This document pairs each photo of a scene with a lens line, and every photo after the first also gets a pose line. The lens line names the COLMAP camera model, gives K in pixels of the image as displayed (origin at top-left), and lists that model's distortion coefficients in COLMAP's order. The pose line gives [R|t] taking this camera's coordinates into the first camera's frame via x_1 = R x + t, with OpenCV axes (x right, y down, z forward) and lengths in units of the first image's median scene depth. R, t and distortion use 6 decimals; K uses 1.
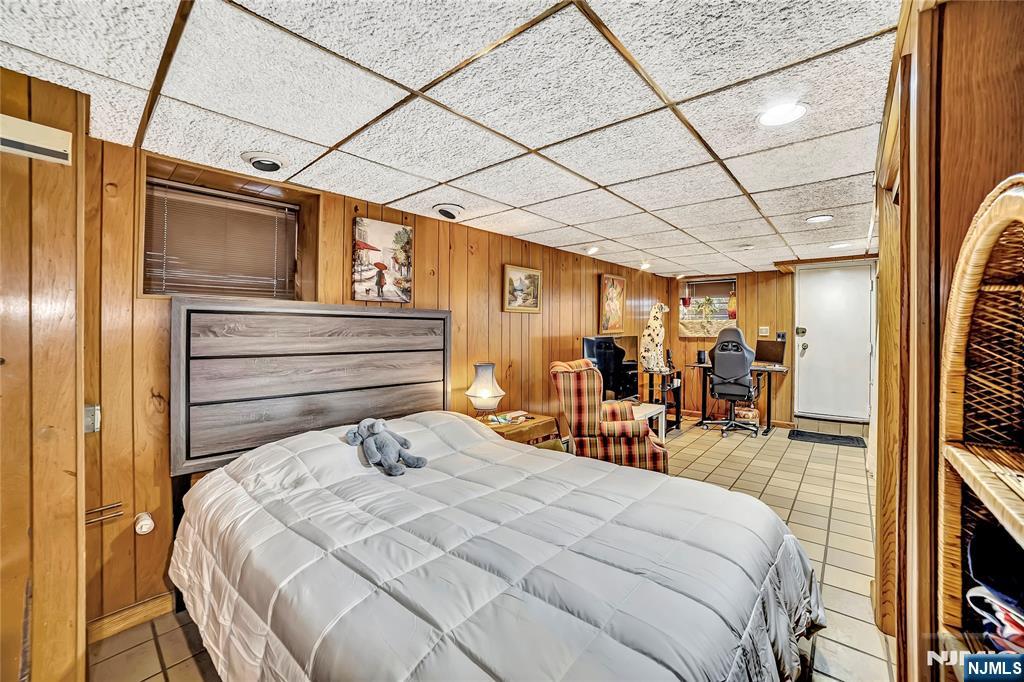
lens RADIAL K [[438.2, 0, 512.0], [0, 438.2, 341.0], [0, 0, 1]] dist [0.000551, 0.000023]
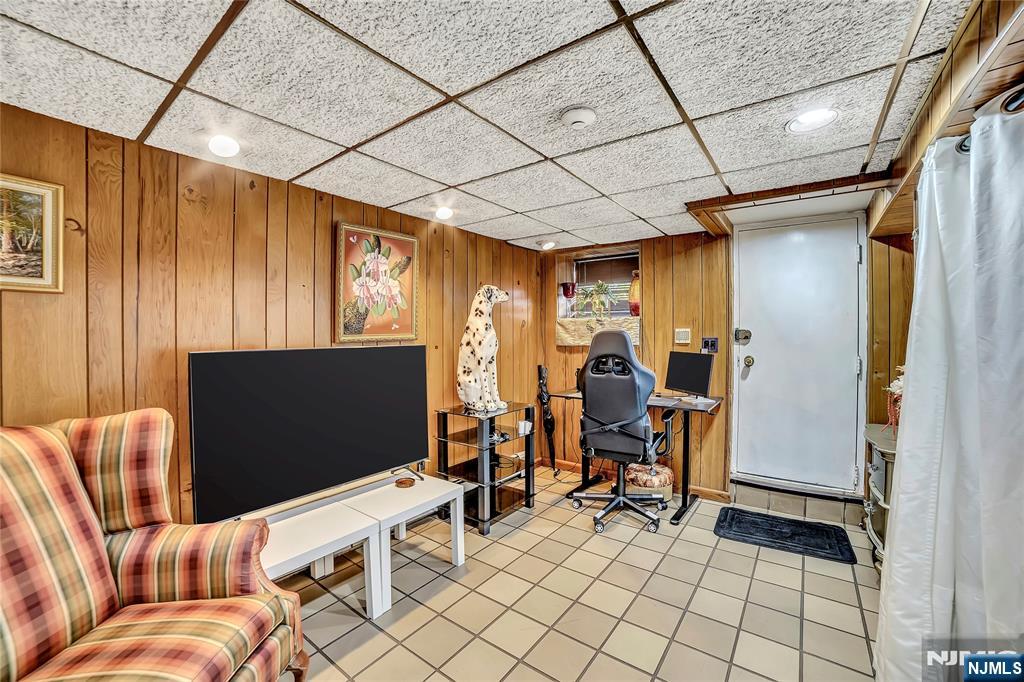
lens RADIAL K [[444.8, 0, 512.0], [0, 444.8, 341.0], [0, 0, 1]] dist [-0.002611, -0.000050]
pose [[0.999187, -0.001714, 0.040285, 0.350633], [0.002055, 0.999962, -0.008431, -0.012110], [-0.040269, 0.008507, 0.999153, 0.445988]]
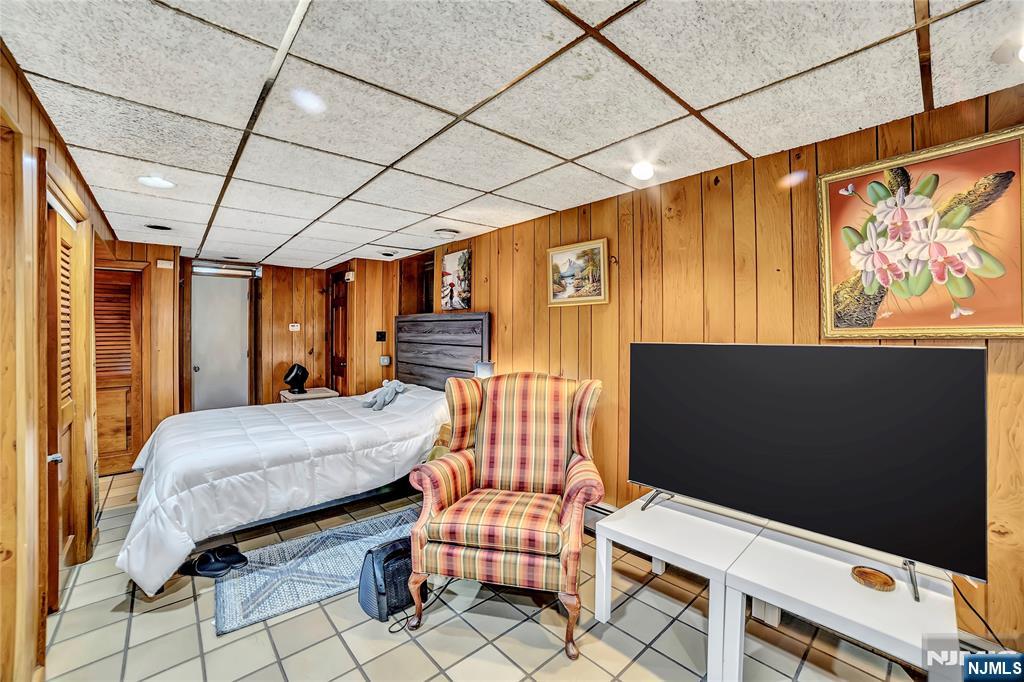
lens RADIAL K [[430.0, 0, 511.9], [0, 430.0, 327.5], [0, 0, 1]] dist [-0.002166, -0.000015]
pose [[-0.145333, 0.000032, -0.989383, 0.550984], [-0.016950, 0.999853, 0.002522, -0.020204], [0.989238, 0.017137, -0.145311, 0.729536]]
